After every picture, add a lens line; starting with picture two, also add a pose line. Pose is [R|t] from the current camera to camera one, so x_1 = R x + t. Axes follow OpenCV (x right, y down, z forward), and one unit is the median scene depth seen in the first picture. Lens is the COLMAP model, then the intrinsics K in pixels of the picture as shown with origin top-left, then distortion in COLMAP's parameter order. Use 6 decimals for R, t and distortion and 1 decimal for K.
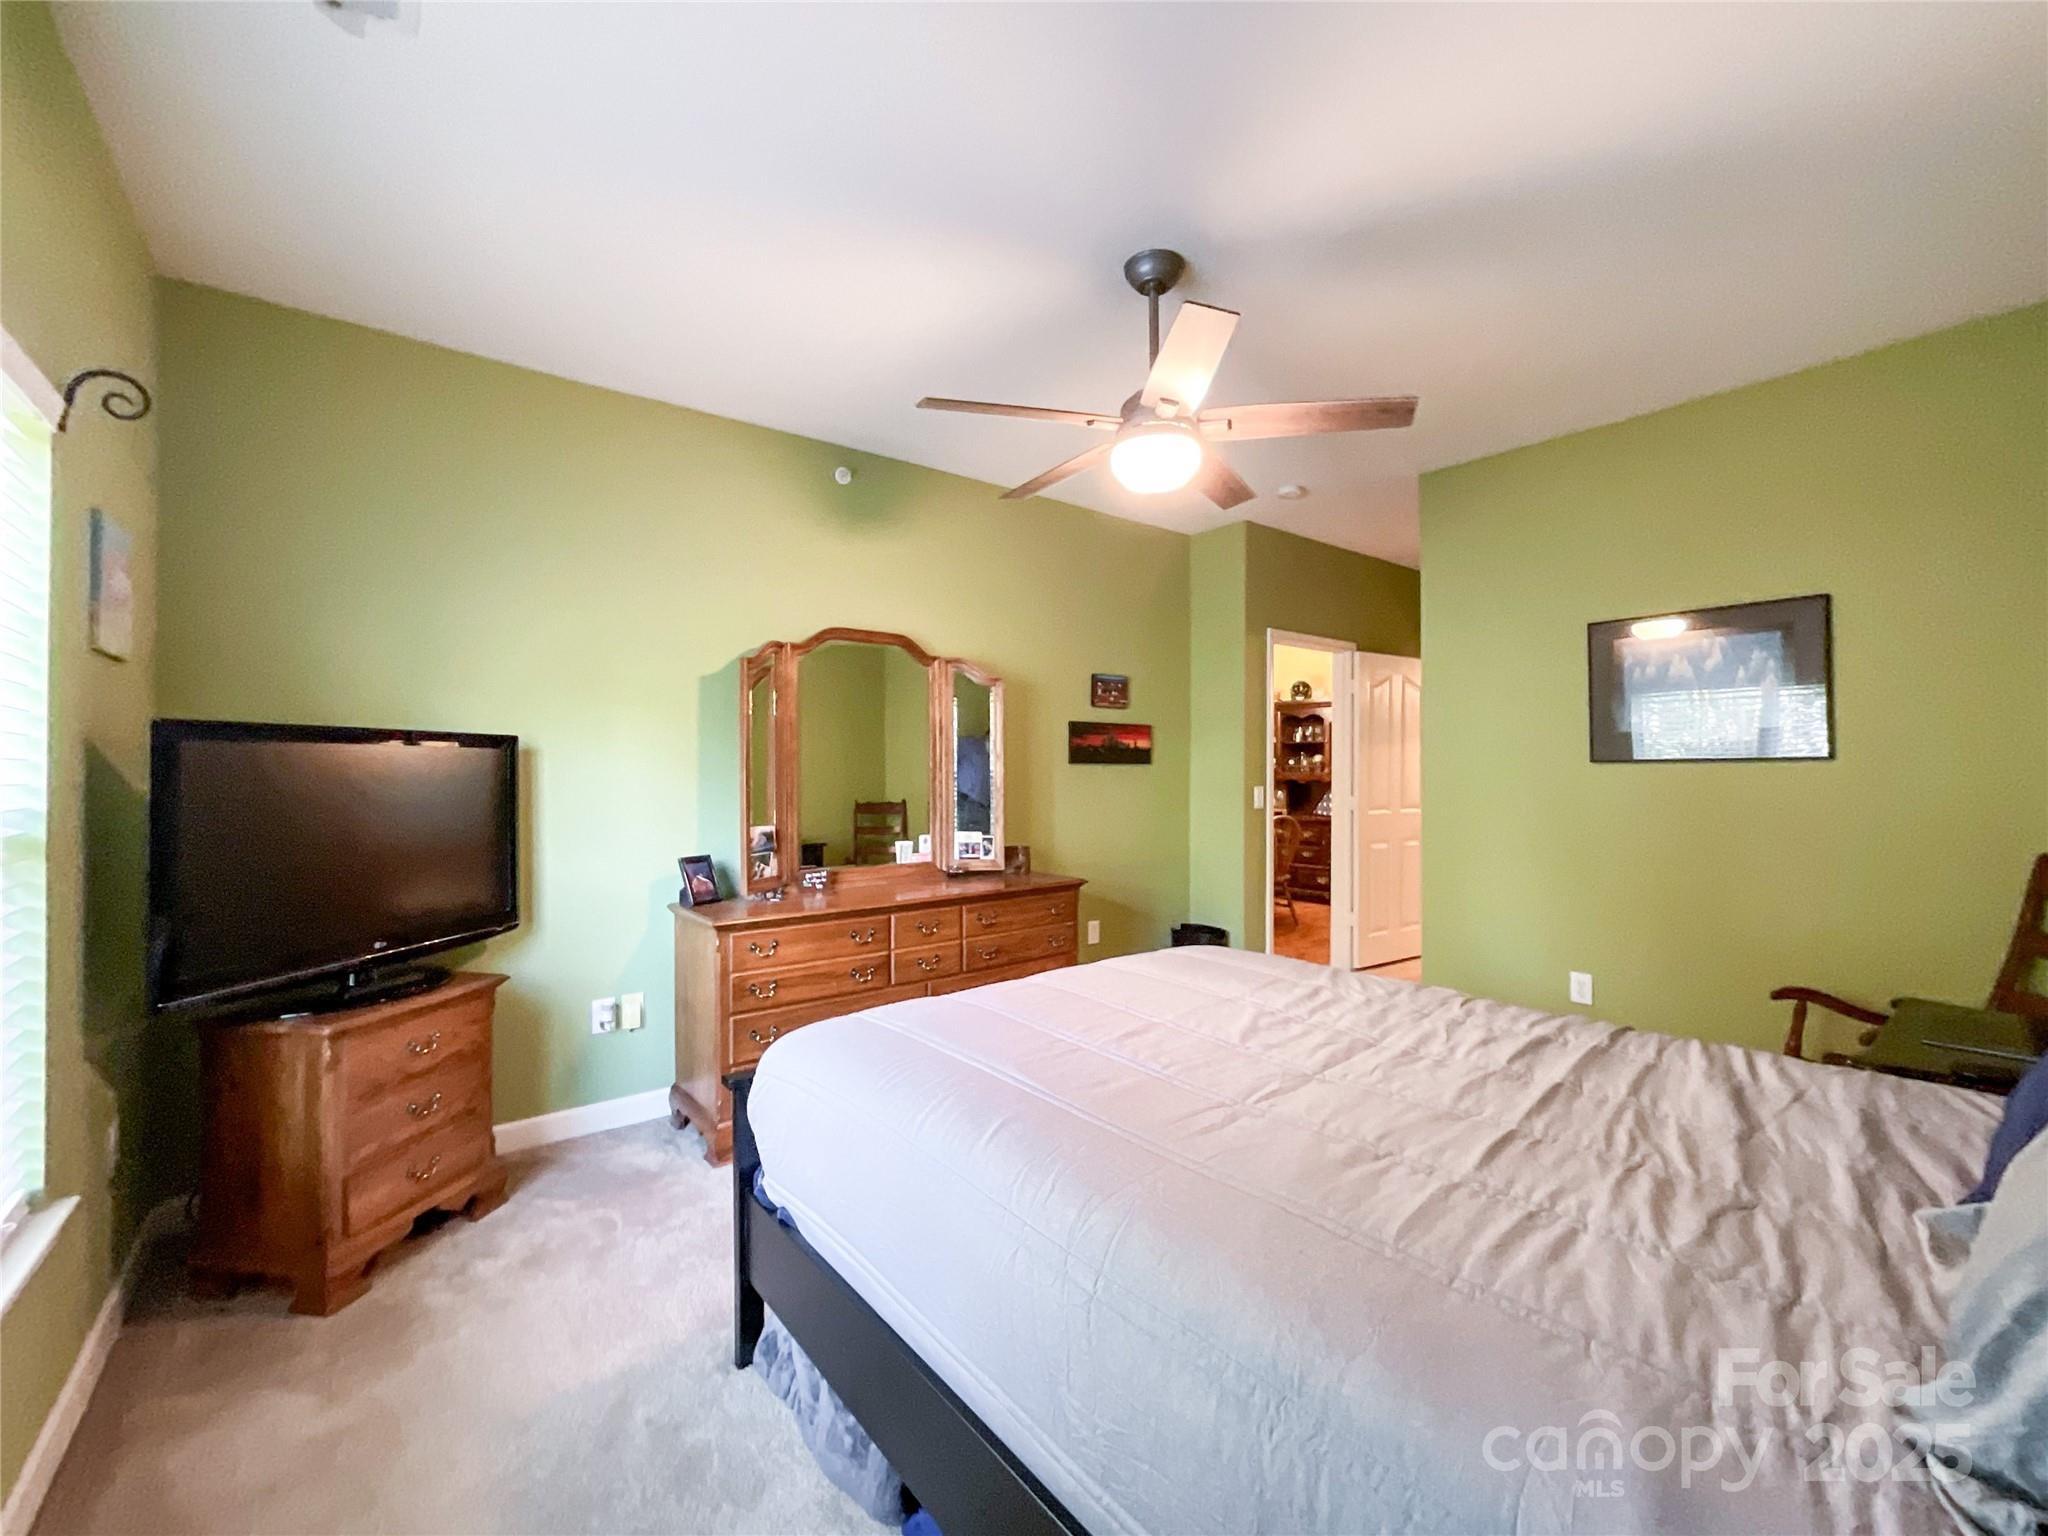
lens RADIAL K [[863.3, 0, 1009.4], [0, 863.3, 763.0], [0, 0, 1]] dist [-0.017644, 0.007951]
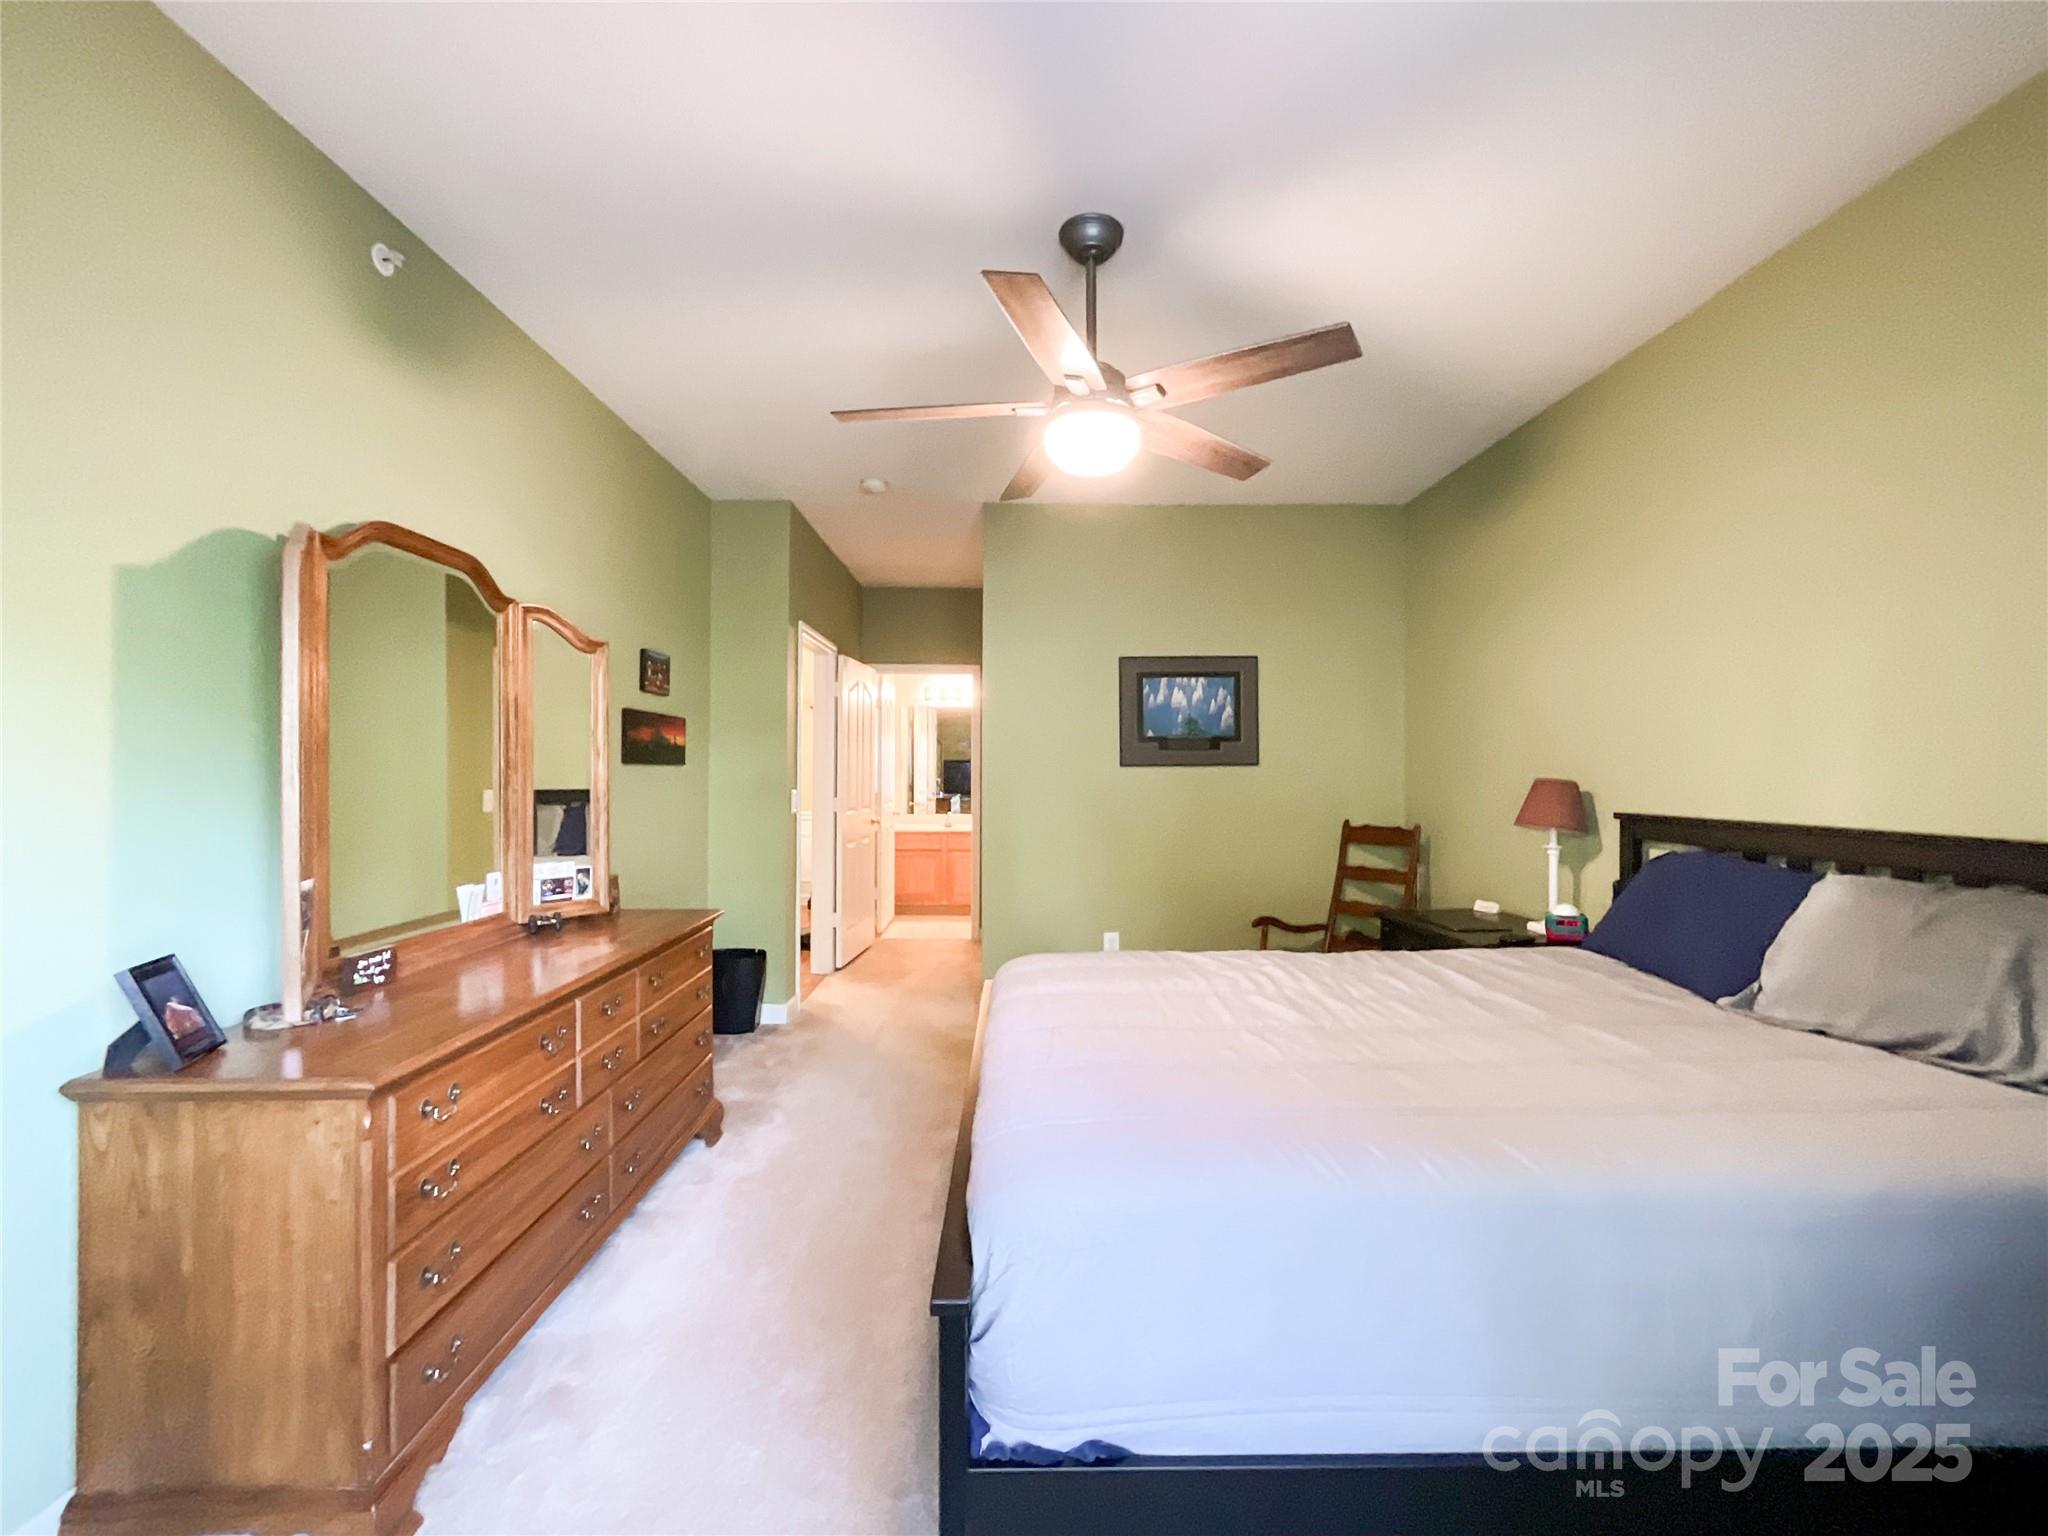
lens RADIAL K [[863.3, 0, 1016.6], [0, 863.3, 771.4], [0, 0, 1]] dist [-0.017644, 0.007951]
pose [[0.600780, 0.000635, 0.799414, -0.376224], [-0.007514, 0.999960, 0.004853, 0.001624], [-0.799379, -0.008922, 0.600761, 0.300433]]
